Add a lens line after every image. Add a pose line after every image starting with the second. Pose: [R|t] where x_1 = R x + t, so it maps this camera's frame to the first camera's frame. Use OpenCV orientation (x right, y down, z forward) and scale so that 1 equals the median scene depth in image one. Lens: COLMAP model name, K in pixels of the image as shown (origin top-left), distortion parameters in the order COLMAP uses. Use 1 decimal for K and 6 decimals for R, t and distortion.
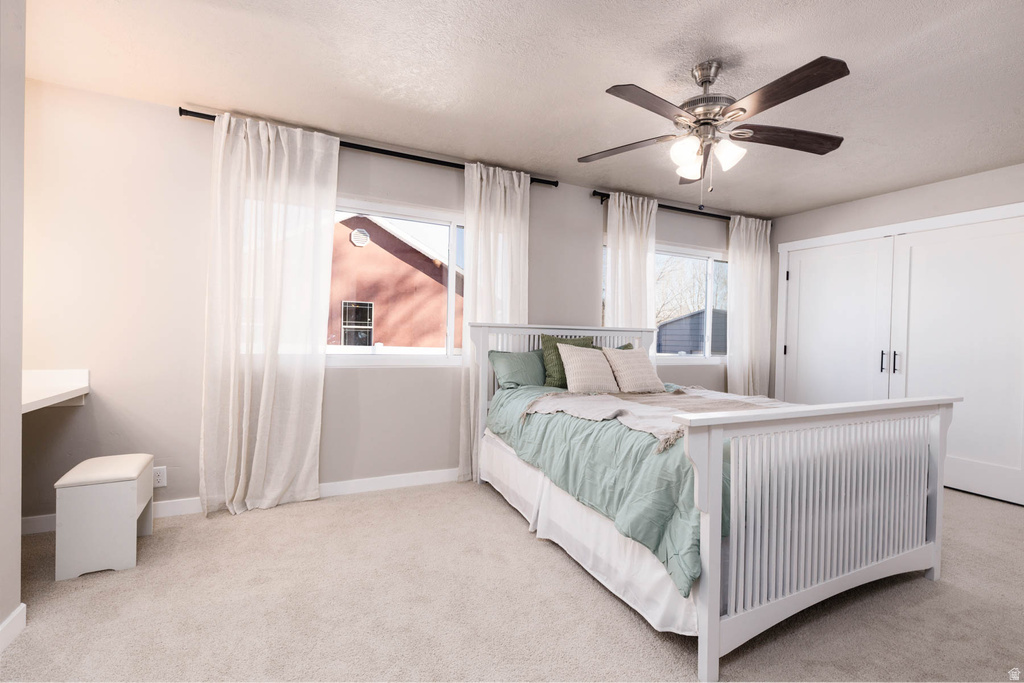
lens RADIAL K [[458.3, 0, 511.8], [0, 458.3, 339.7], [0, 0, 1]] dist [0.009408, -0.002173]
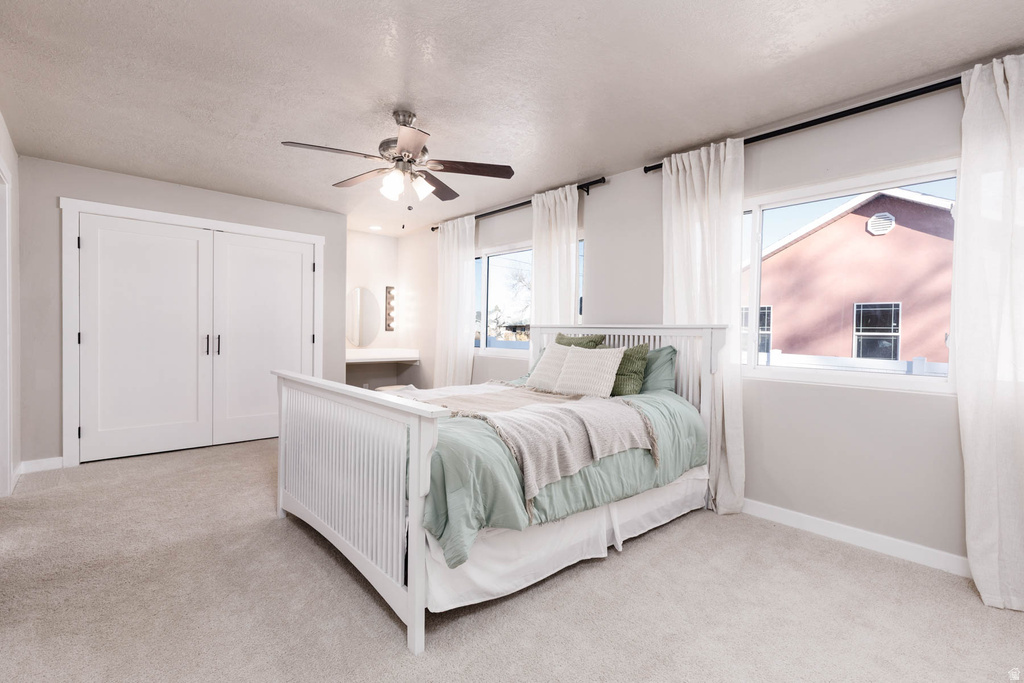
lens RADIAL K [[458.3, 0, 511.8], [0, 458.3, 339.7], [0, 0, 1]] dist [0.009408, -0.002173]
pose [[0.278070, -0.001000, -0.960560, 0.439046], [-0.022840, 0.999710, -0.007652, 0.005950], [0.960289, 0.024067, 0.277967, 0.243741]]
